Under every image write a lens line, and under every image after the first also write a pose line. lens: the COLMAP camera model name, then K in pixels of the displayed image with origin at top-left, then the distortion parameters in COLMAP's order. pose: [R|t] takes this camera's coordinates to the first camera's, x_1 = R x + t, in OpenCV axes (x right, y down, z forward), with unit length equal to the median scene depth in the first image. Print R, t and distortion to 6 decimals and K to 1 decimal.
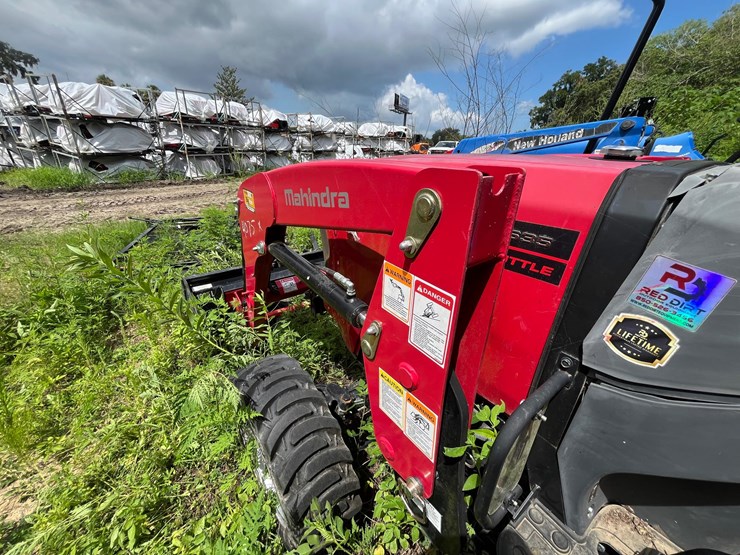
lens RADIAL K [[297.7, 0, 369.2], [0, 297.7, 276.3], [0, 0, 1]] dist [-0.002070, -0.000289]
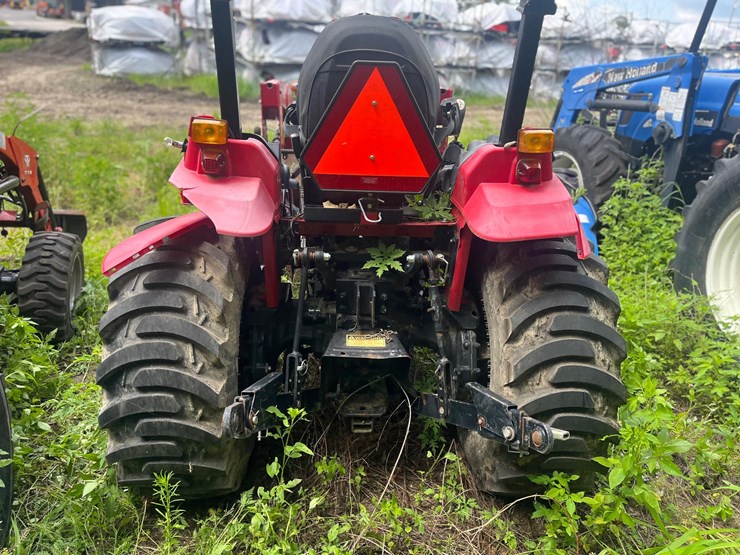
lens RADIAL K [[560.7, 0, 365.0], [0, 560.7, 277.0], [0, 0, 1]] dist [0.068276, -0.071538]
pose [[0.835843, 0.228730, -0.499047, 0.168265], [-0.249798, 0.967968, 0.025272, 0.048653], [0.488843, 0.103537, 0.866206, -0.137043]]
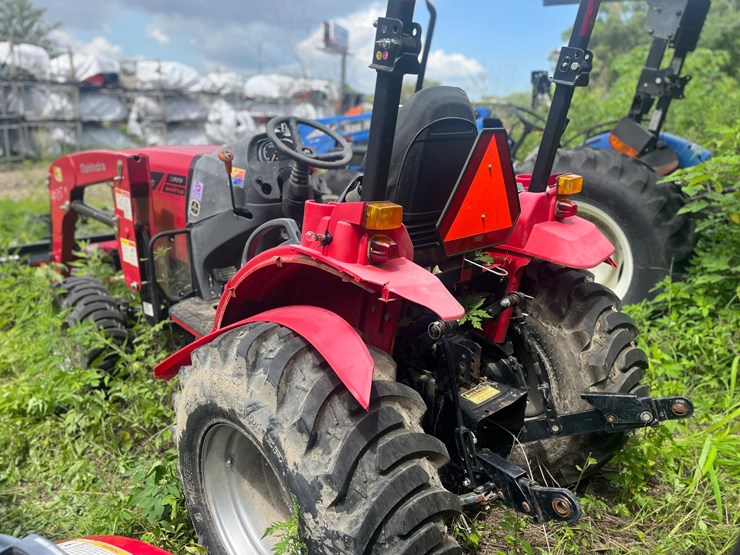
lens RADIAL K [[555.0, 0, 371.0], [0, 555.0, 282.0], [0, 0, 1]] dist [0.077467, -0.105350]
pose [[0.989379, -0.037486, 0.140439, 0.058085], [0.052955, 0.992731, -0.108078, 0.053275], [-0.135367, 0.114367, 0.984173, -0.152977]]
